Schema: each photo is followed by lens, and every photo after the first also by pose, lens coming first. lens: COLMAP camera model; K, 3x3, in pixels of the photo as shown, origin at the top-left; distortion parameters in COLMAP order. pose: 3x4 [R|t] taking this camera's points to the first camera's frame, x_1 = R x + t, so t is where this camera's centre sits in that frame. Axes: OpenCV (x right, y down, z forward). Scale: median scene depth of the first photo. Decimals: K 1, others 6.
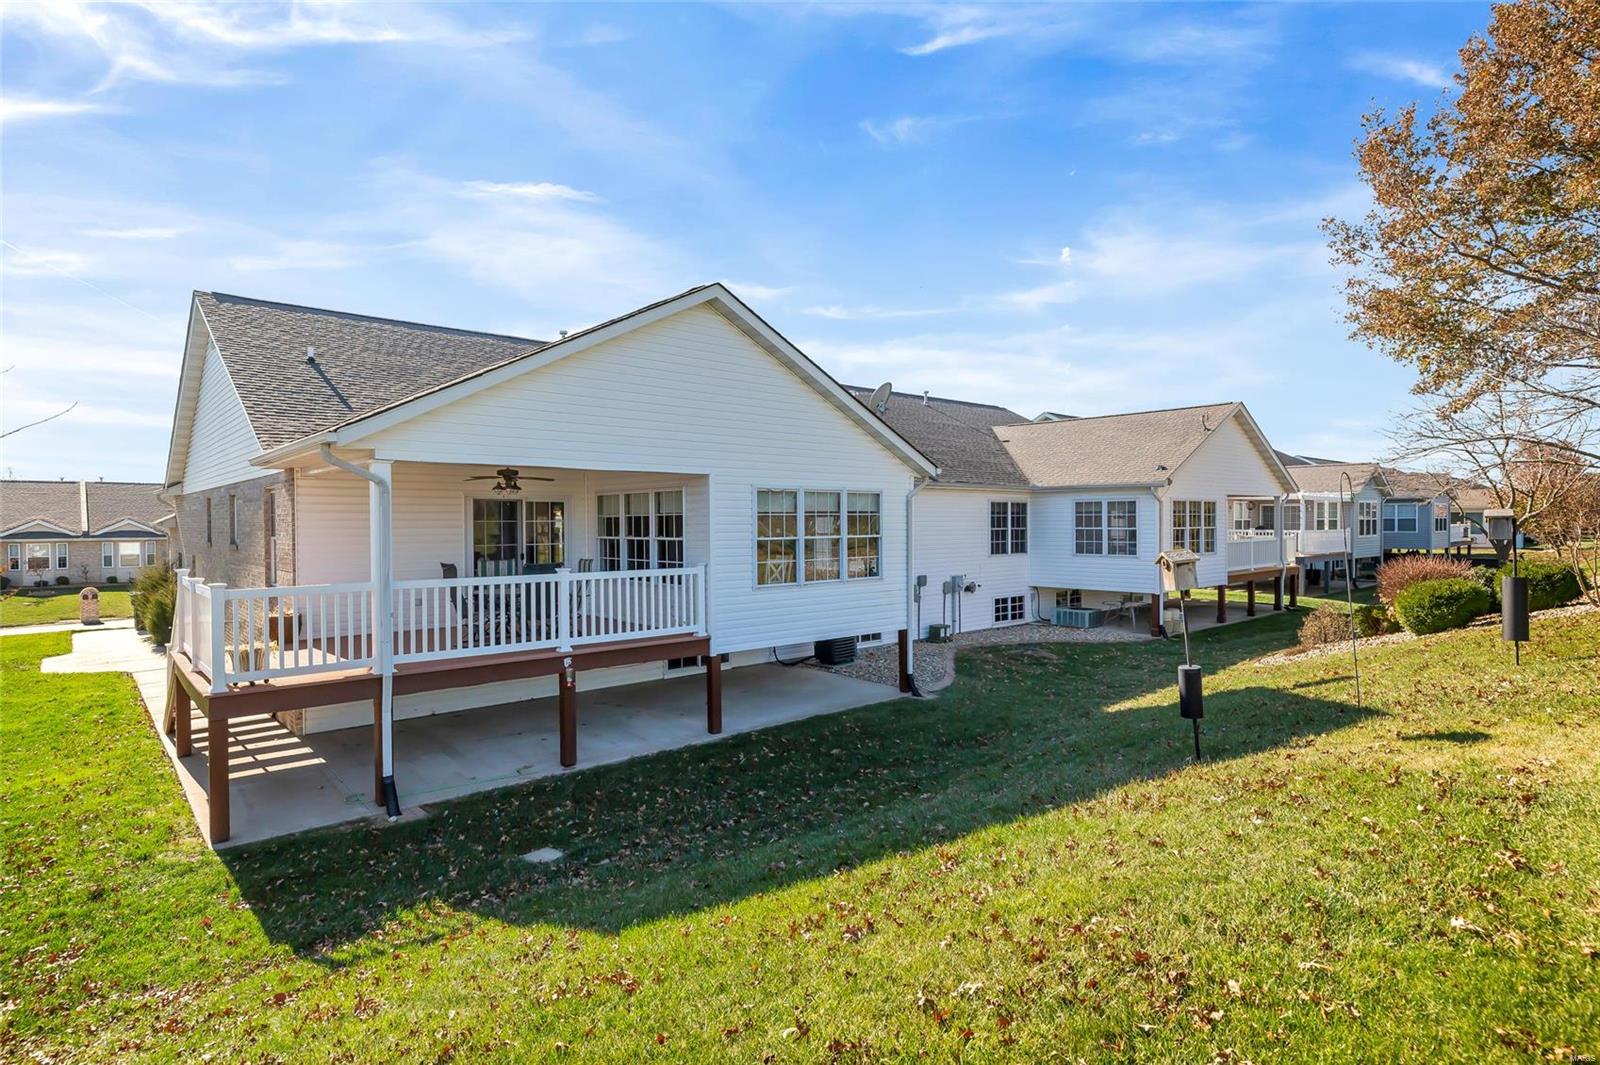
lens RADIAL K [[843.5, 0, 808.8], [0, 843.5, 522.9], [0, 0, 1]] dist [0.008647, 0.002051]
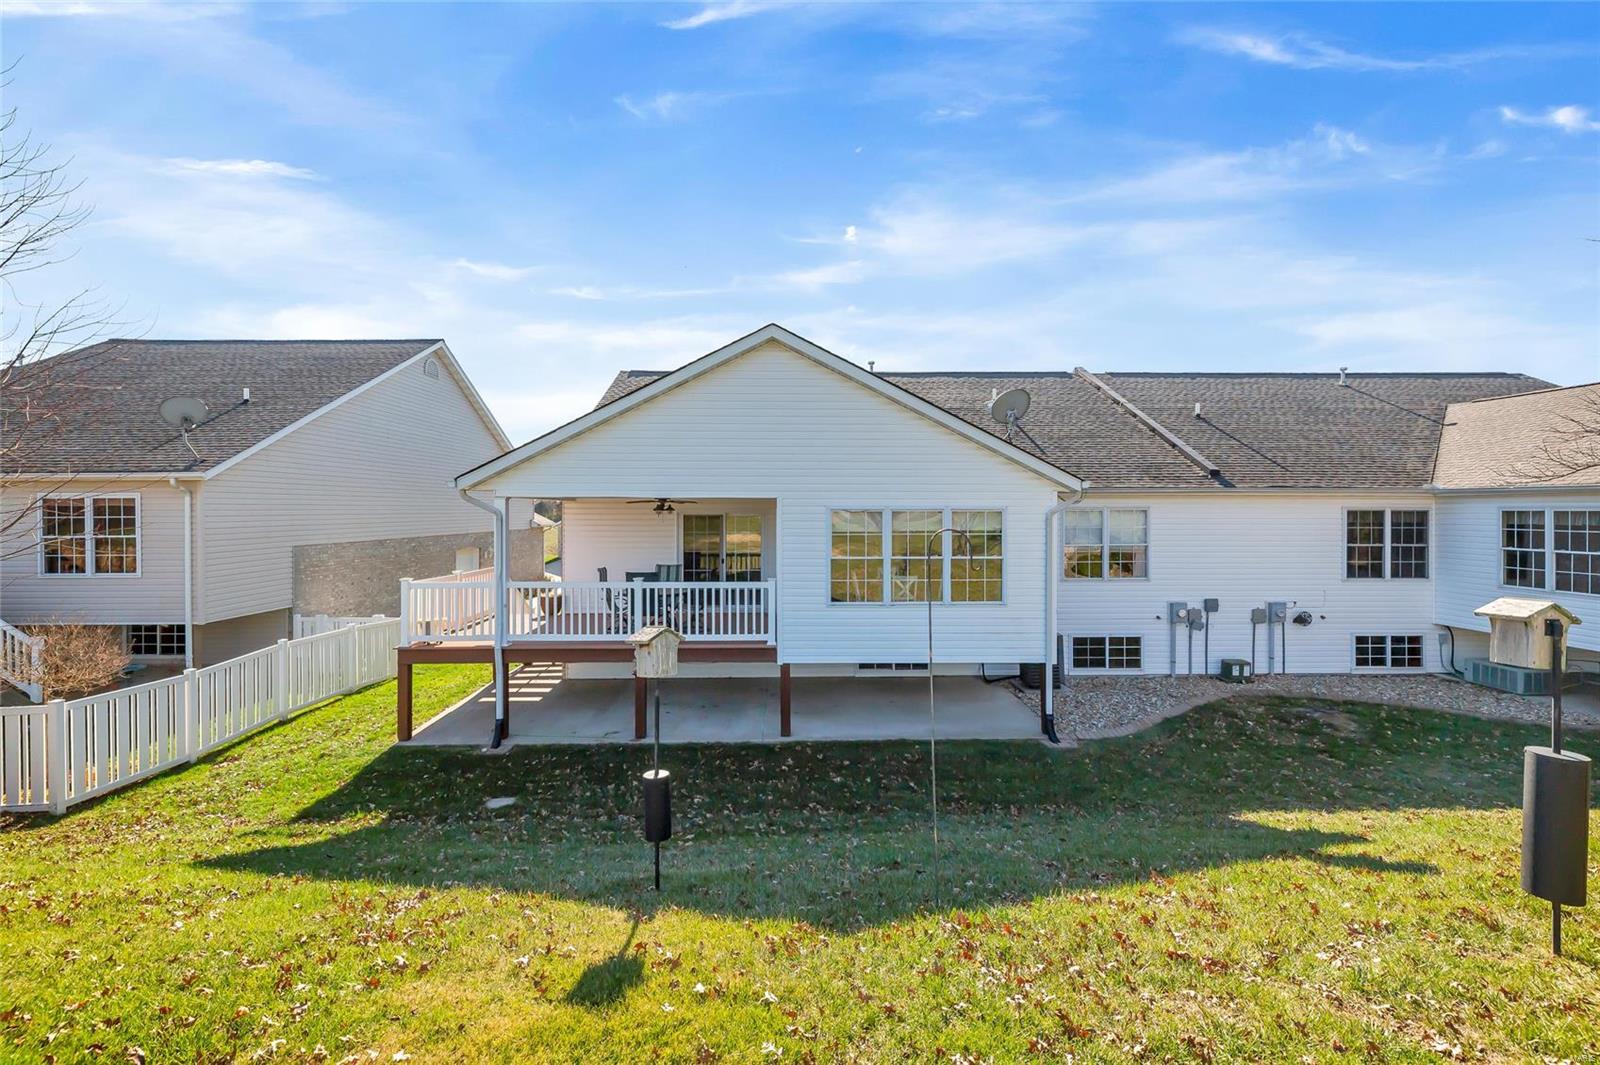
lens RADIAL K [[721.9, 0, 800.2], [0, 721.9, 524.5], [0, 0, 1]] dist [0.004346, 0.000775]
pose [[0.750019, 0.007623, -0.661372, 0.426390], [-0.001986, 0.999955, 0.009273, -0.026539], [0.661413, -0.005642, 0.750001, 0.260362]]
